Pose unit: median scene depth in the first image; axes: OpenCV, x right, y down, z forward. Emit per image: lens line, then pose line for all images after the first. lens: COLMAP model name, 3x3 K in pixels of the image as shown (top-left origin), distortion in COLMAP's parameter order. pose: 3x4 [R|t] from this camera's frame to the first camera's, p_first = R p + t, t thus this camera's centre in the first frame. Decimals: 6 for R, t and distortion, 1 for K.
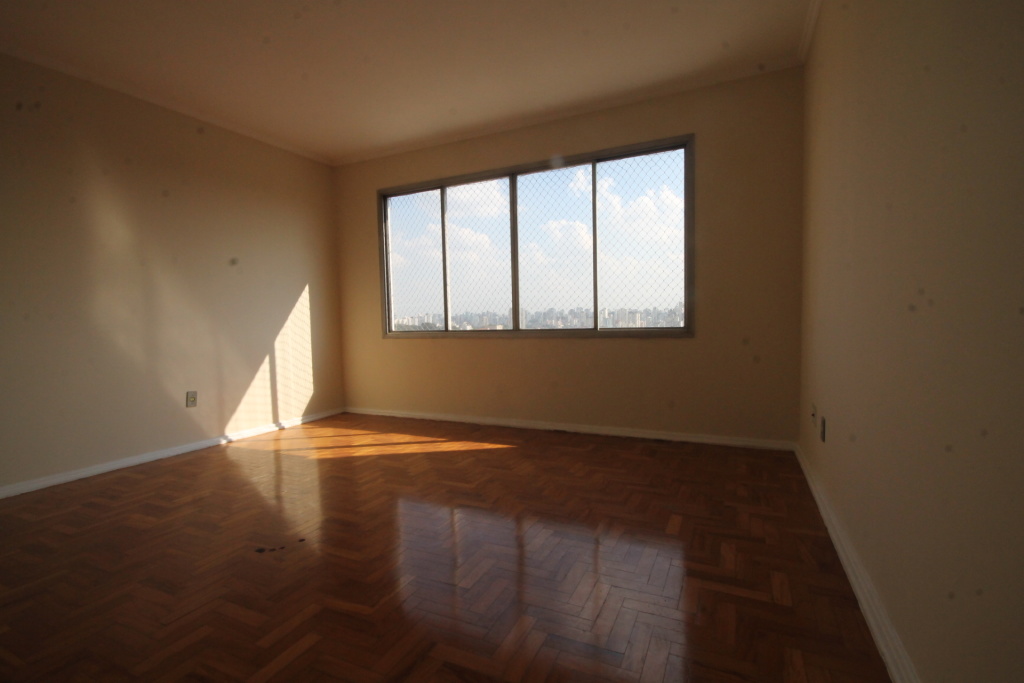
lens RADIAL K [[481.9, 0, 512.0], [0, 481.9, 343.5], [0, 0, 1]] dist [0.000583, -0.001206]
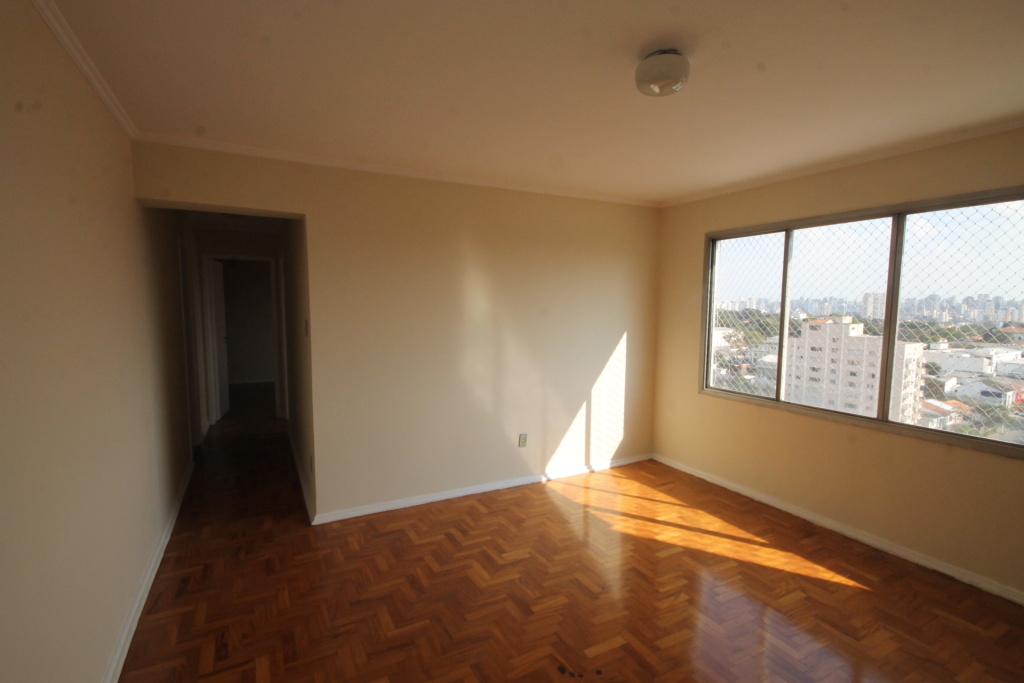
lens RADIAL K [[481.9, 0, 507.7], [0, 481.9, 343.2], [0, 0, 1]] dist [0.000583, -0.001206]
pose [[0.802610, 0.083882, -0.590577, -0.027185], [-0.059798, 0.996390, 0.060254, -0.161037], [0.593499, -0.013045, 0.804729, 0.045701]]
